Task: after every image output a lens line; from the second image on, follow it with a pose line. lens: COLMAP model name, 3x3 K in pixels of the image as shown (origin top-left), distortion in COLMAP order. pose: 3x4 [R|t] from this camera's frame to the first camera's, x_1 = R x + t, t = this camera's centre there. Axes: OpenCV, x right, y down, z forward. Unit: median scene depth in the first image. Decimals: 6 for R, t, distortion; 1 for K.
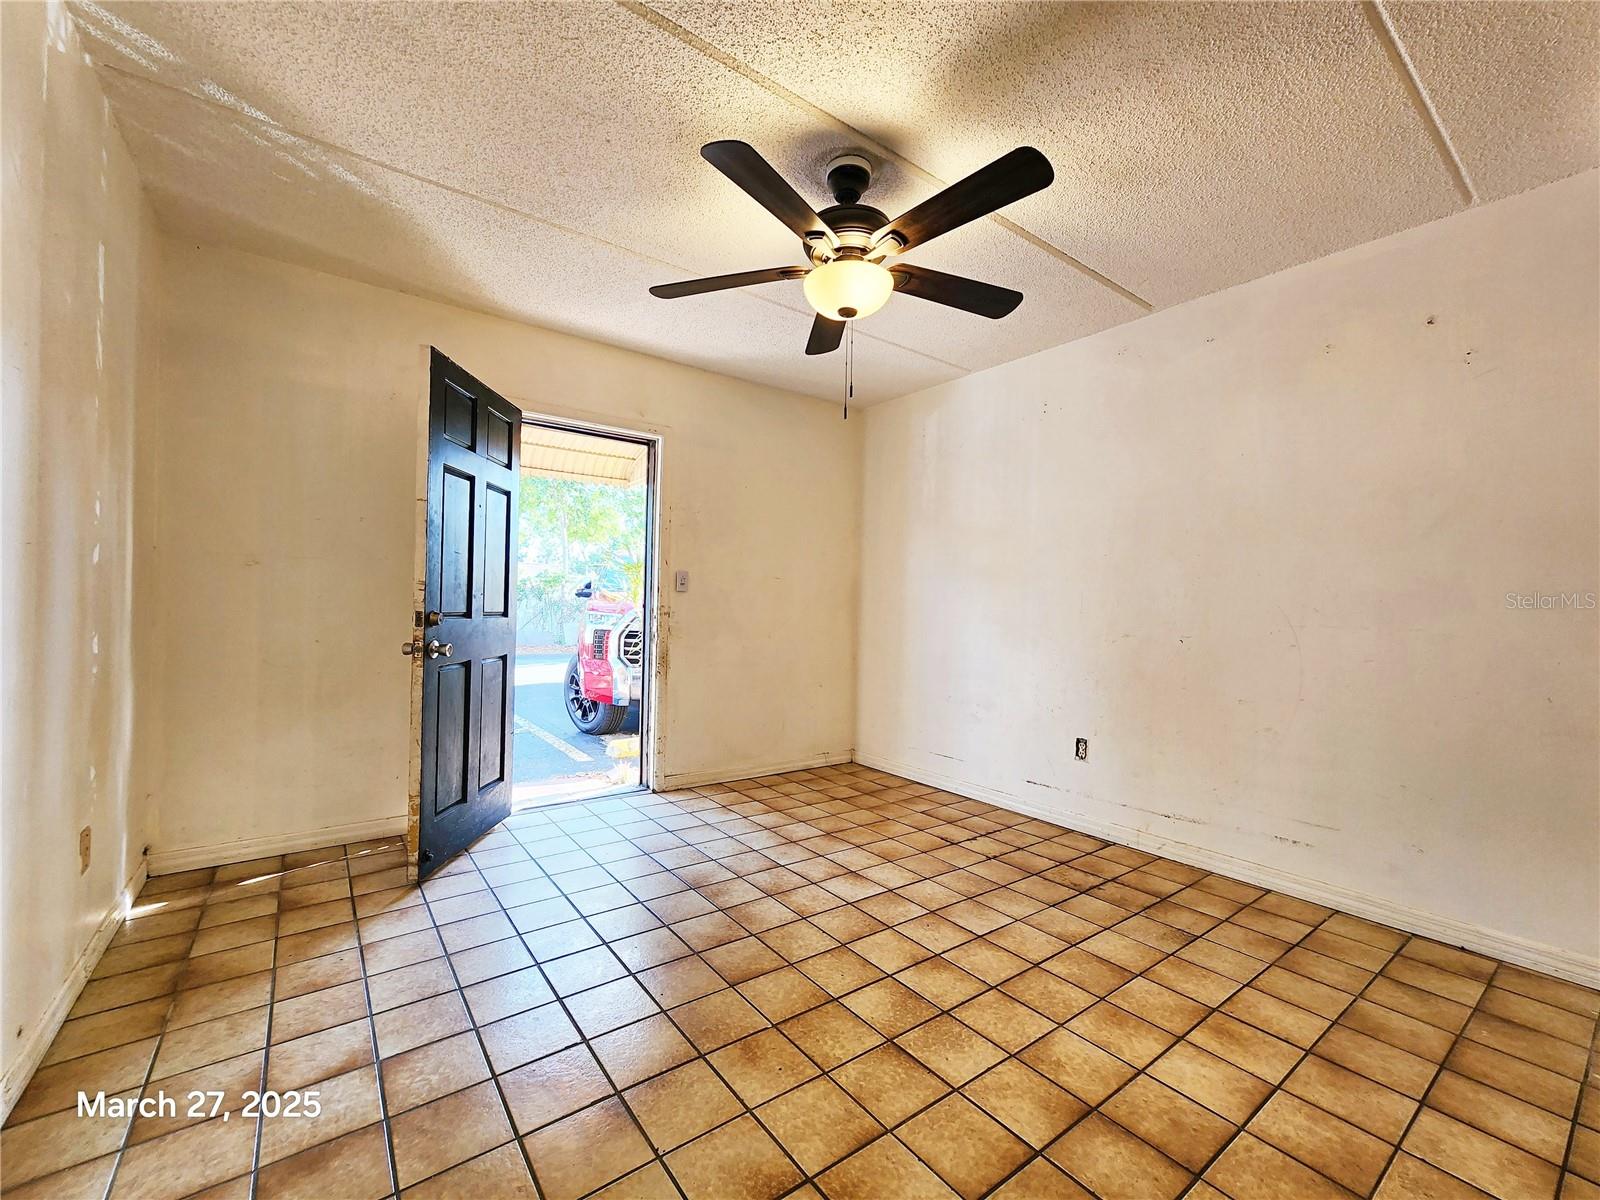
lens RADIAL K [[653.1, 0, 790.6], [0, 653.1, 608.3], [0, 0, 1]] dist [-0.001962, 0.001059]
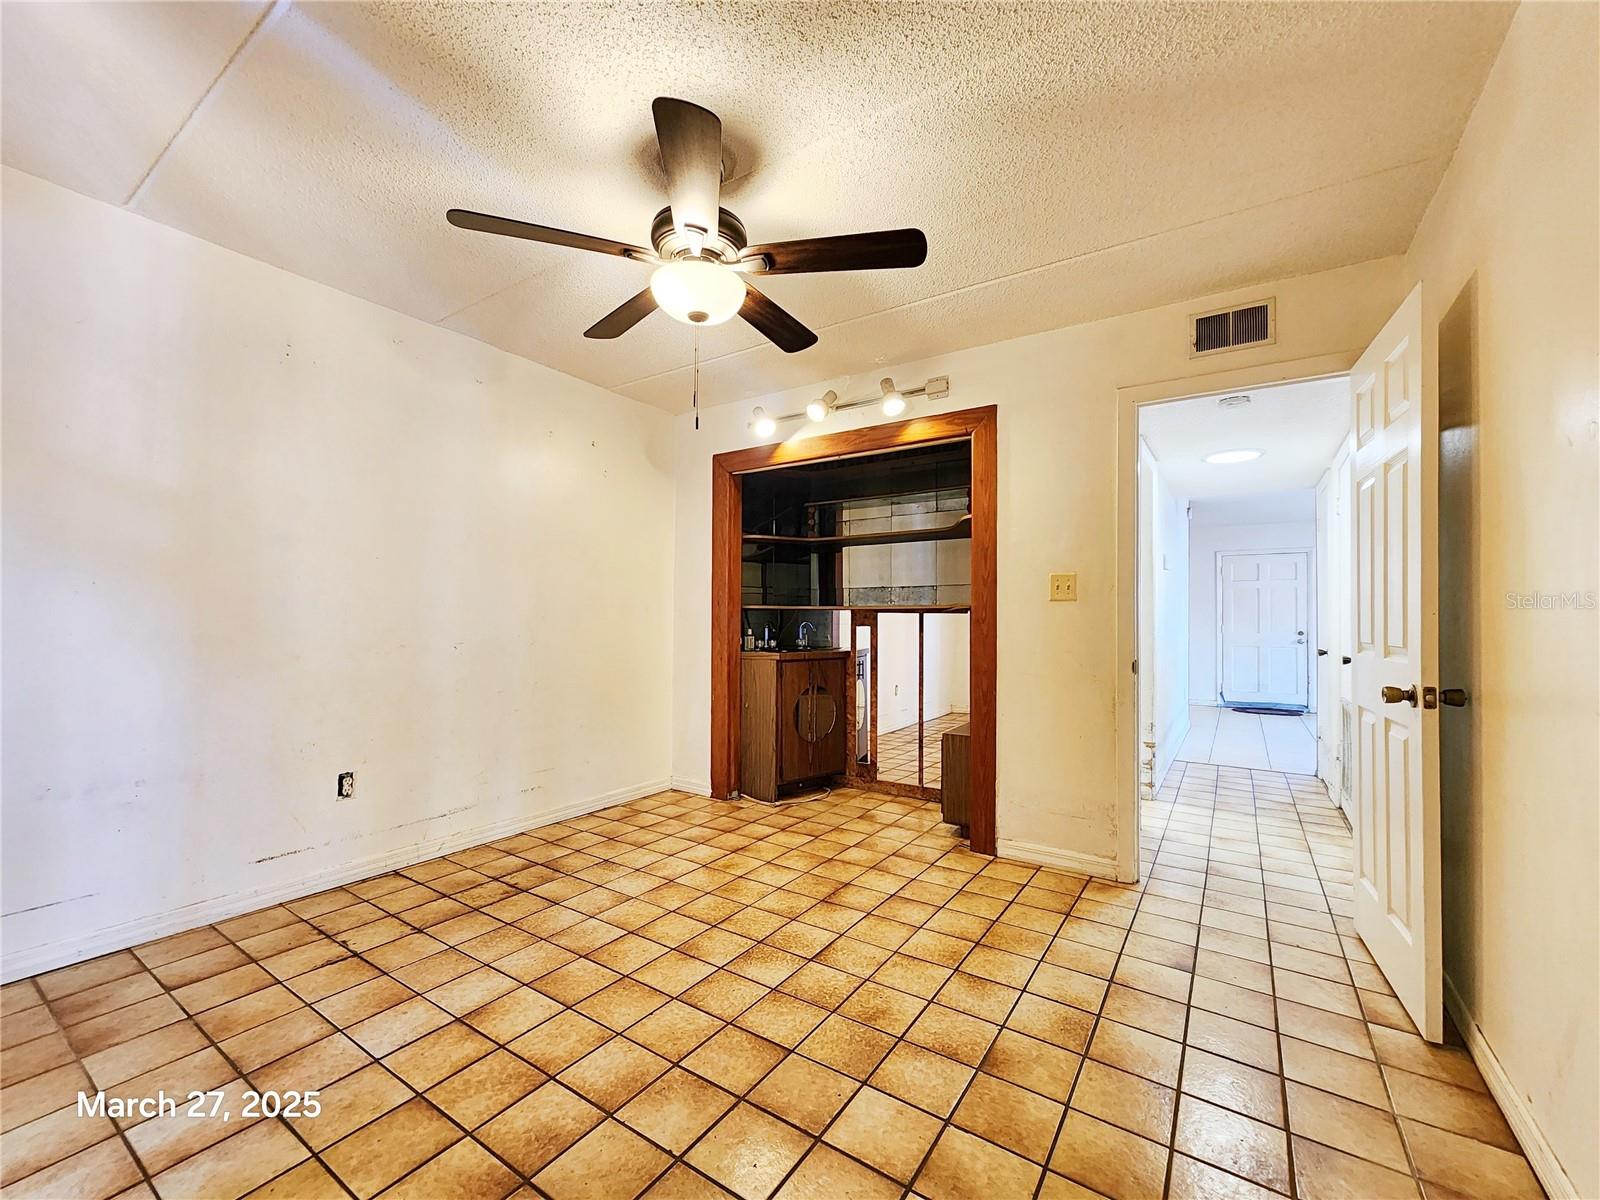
lens RADIAL K [[653.1, 0, 792.2], [0, 653.1, 607.7], [0, 0, 1]] dist [-0.001962, 0.001059]
pose [[-0.324717, -0.009340, 0.945765, -0.675894], [-0.012713, 0.999904, 0.005510, -0.030877], [-0.945726, -0.010234, -0.324805, 0.931156]]
